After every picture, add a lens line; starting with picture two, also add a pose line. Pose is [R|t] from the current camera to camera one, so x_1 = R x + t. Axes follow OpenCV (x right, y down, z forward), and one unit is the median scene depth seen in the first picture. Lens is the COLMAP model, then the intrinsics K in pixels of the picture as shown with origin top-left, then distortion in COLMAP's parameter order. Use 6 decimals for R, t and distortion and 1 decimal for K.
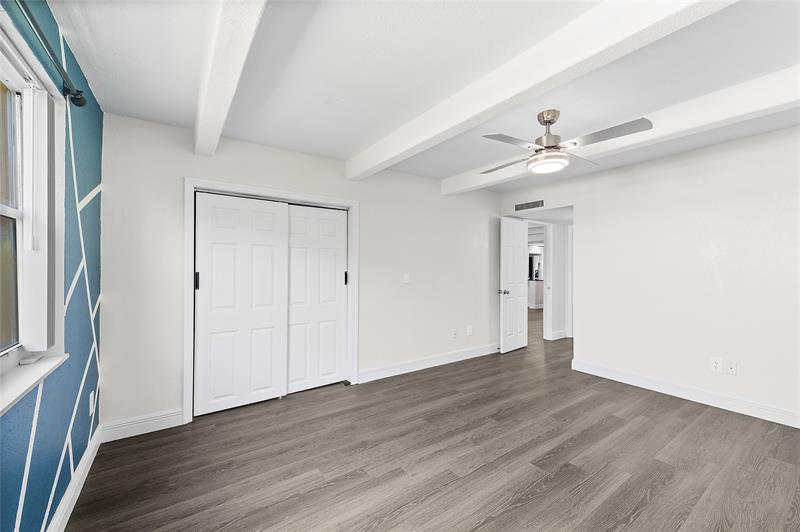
lens RADIAL K [[315.7, 0, 402.8], [0, 315.7, 265.9], [0, 0, 1]] dist [0.010767, -0.002335]
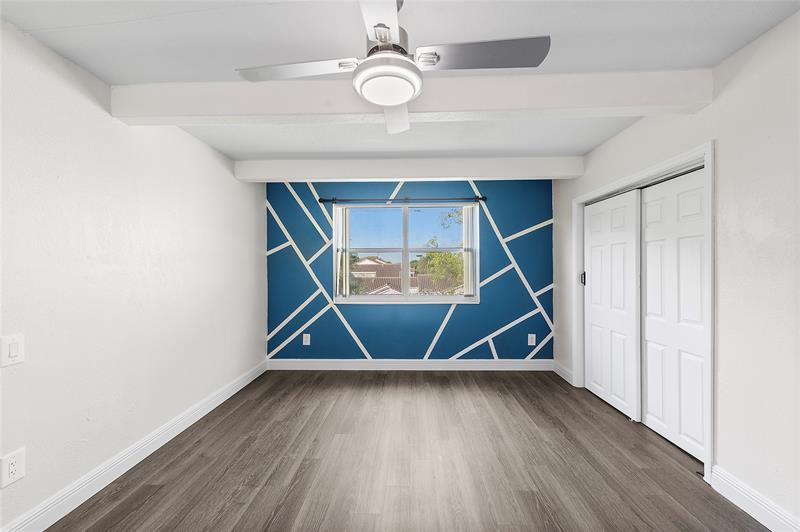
lens RADIAL K [[315.7, 0, 400.1], [0, 315.7, 269.3], [0, 0, 1]] dist [0.010767, -0.002335]
pose [[-0.602758, 0.005161, -0.797908, 0.778476], [0.009001, 0.999959, -0.000331, 0.004699], [0.797873, -0.007381, -0.602780, 1.181931]]
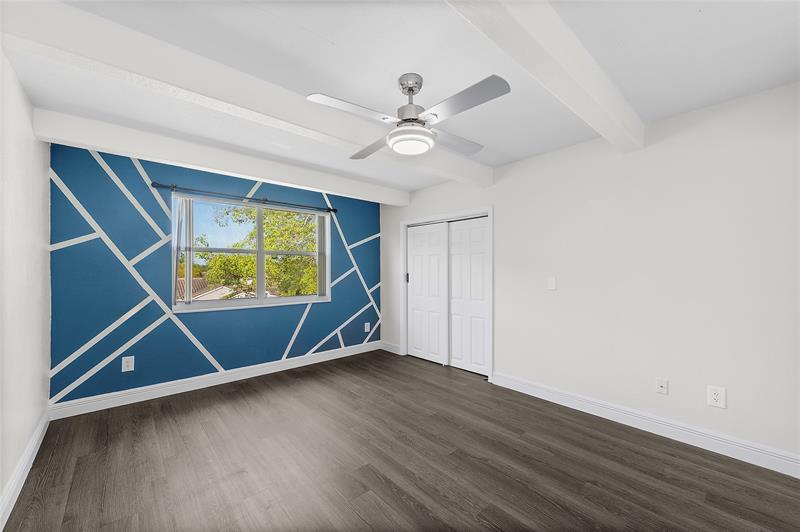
lens RADIAL K [[315.7, 0, 402.3], [0, 315.7, 268.6], [0, 0, 1]] dist [0.010767, -0.002335]
pose [[0.116225, -0.006679, -0.993200, 1.102134], [0.008703, 0.999946, -0.005706, 0.005291], [0.993185, -0.007981, 0.116277, 0.772944]]
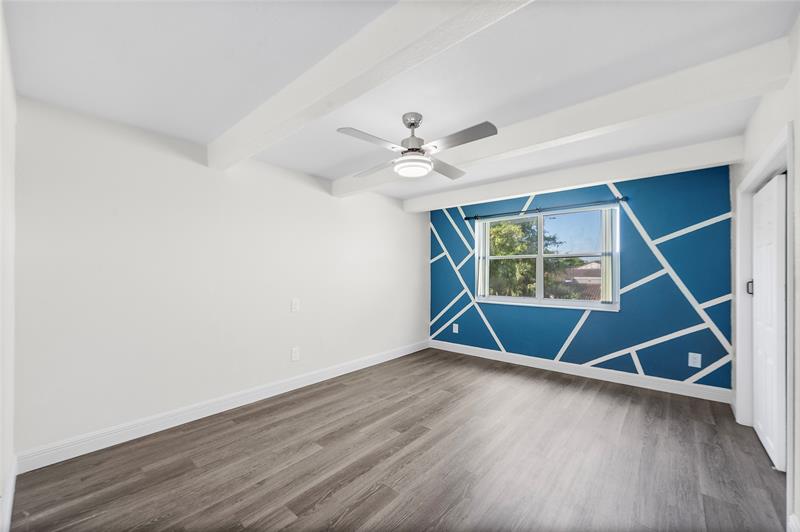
lens RADIAL K [[315.7, 0, 401.6], [0, 315.7, 271.6], [0, 0, 1]] dist [0.010767, -0.002335]
pose [[-0.969969, -0.003424, -0.243206, 0.637196], [-0.000903, 0.999945, -0.010474, 0.008605], [0.243228, -0.009940, -0.969918, 1.700891]]
